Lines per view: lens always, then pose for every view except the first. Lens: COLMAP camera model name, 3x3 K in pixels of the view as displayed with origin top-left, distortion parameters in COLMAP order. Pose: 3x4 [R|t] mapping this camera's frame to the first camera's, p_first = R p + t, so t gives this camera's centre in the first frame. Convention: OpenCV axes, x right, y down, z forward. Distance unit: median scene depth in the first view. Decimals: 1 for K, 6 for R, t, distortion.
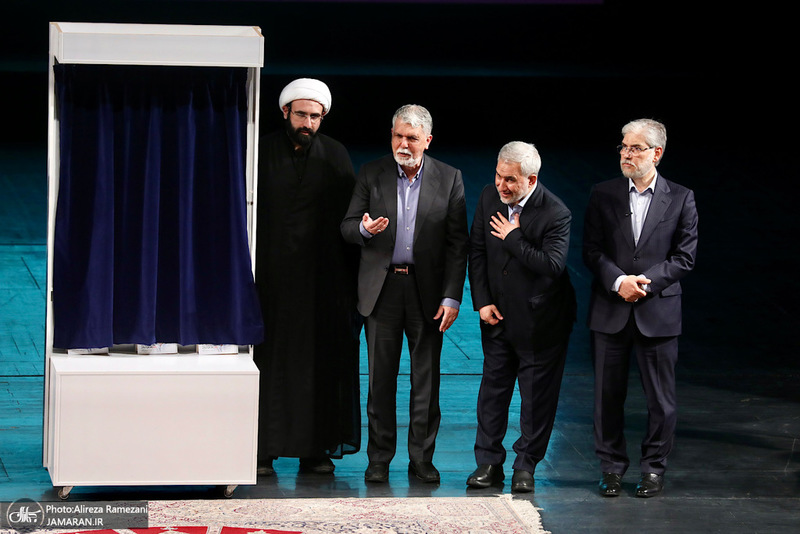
lens RADIAL K [[4617.2, 0, 400.0], [0, 4617.2, 267.0], [0, 0, 1]] dist [0.545216, 19.123701]
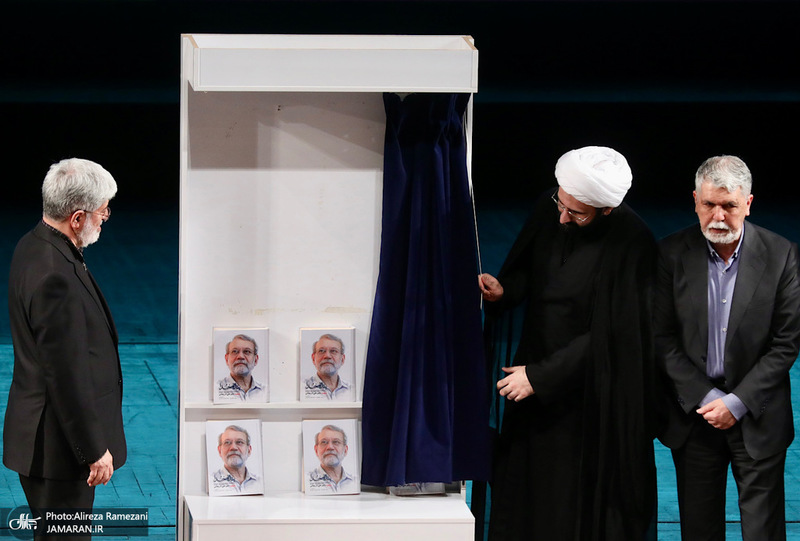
lens RADIAL K [[5416.1, 0, 400.0], [0, 5416.1, 270.5], [0, 0, 1]] dist [0.253311, 19.834452]
pose [[0.997326, -0.008709, -0.072560, 0.018957], [0.007082, 0.999718, -0.022652, 0.003166], [0.072737, 0.022077, 0.997107, 0.164255]]
